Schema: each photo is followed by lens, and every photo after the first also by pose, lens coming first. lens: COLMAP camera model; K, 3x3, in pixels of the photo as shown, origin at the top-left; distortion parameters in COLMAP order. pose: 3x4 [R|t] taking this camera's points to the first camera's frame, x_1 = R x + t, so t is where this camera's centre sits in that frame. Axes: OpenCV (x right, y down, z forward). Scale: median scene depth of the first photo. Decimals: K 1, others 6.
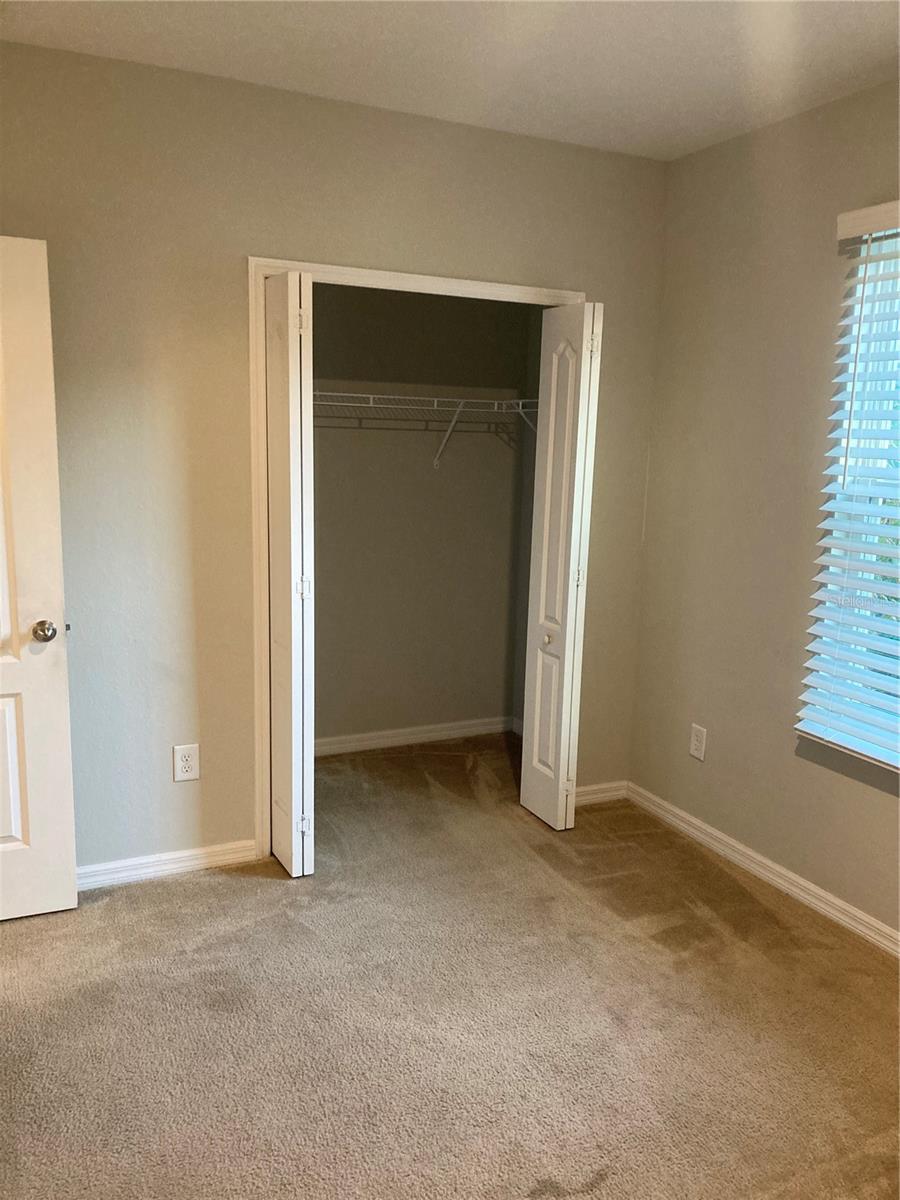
lens RADIAL K [[979.6, 0, 444.0], [0, 979.6, 620.7], [0, 0, 1]] dist [0.039025, -0.029121]
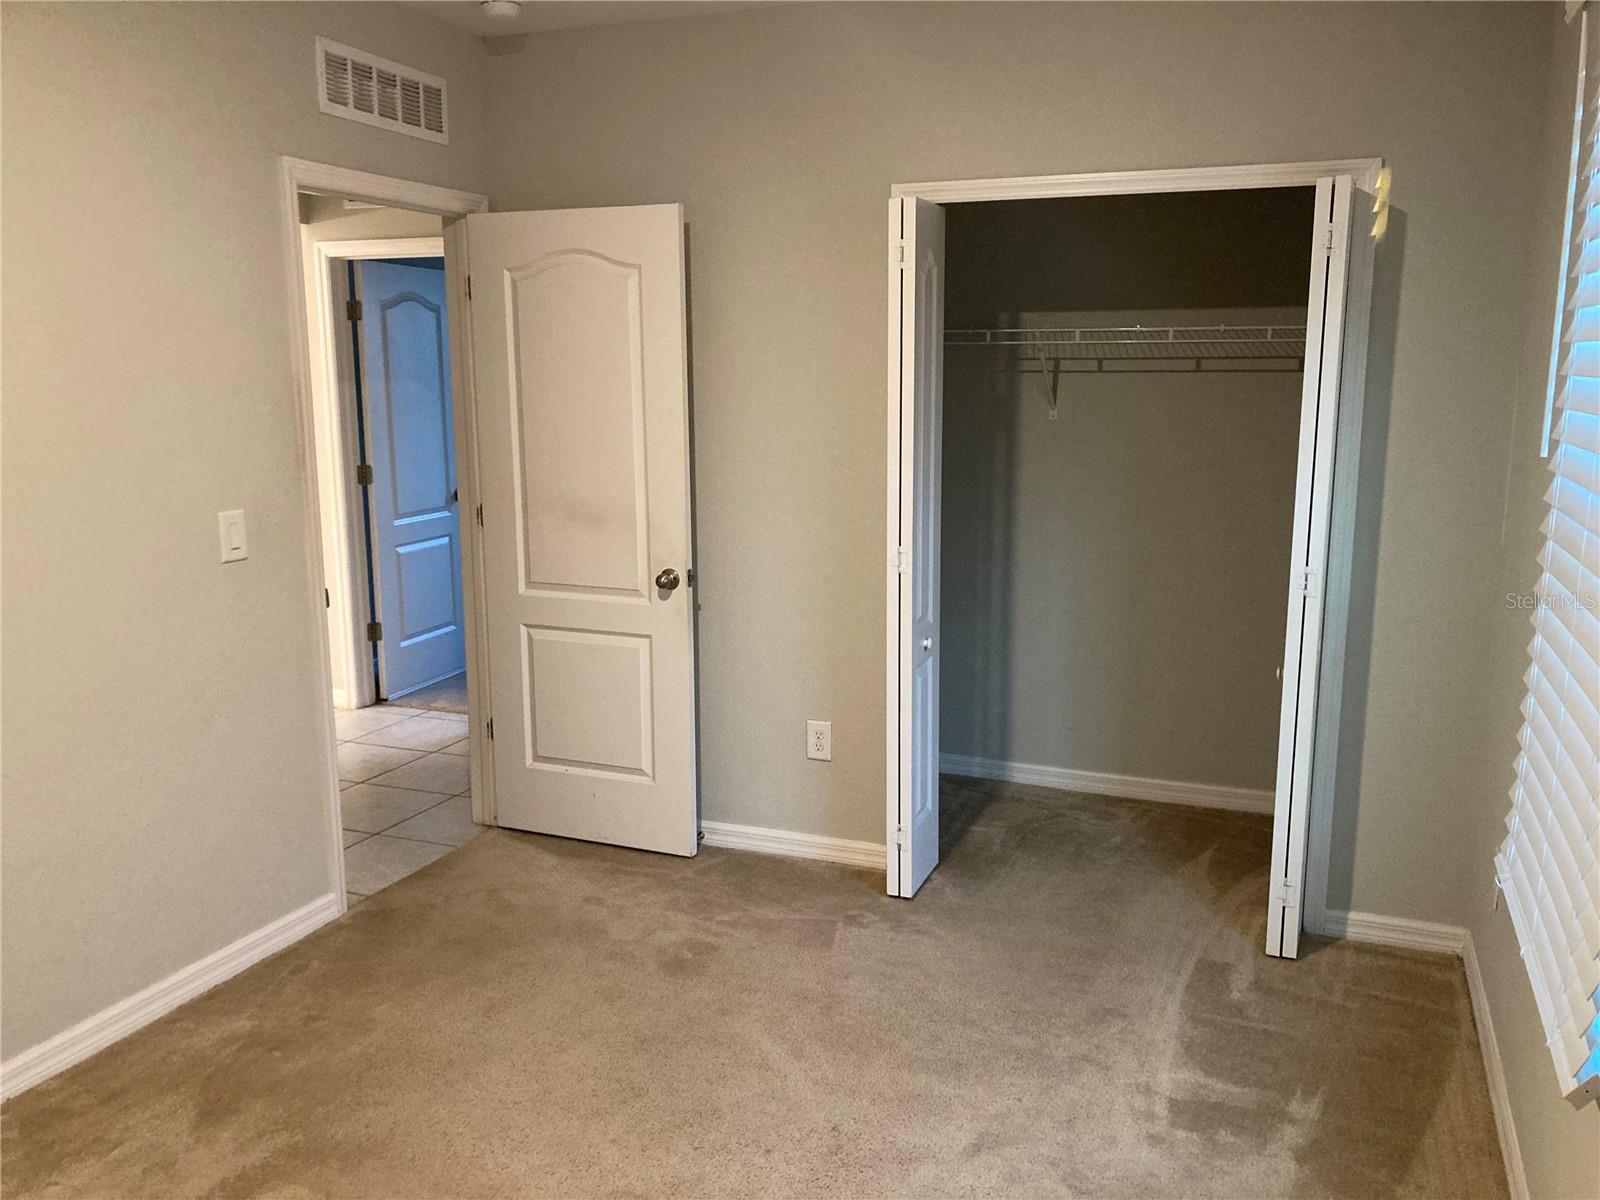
lens RADIAL K [[1306.1, 0, 813.9], [0, 1306.1, 606.2], [0, 0, 1]] dist [0.039025, -0.029121]
pose [[0.666305, 0.098623, -0.739129, 0.628216], [-0.119390, 0.992537, 0.024809, -0.010885], [0.736060, 0.071714, 0.673107, 0.163093]]
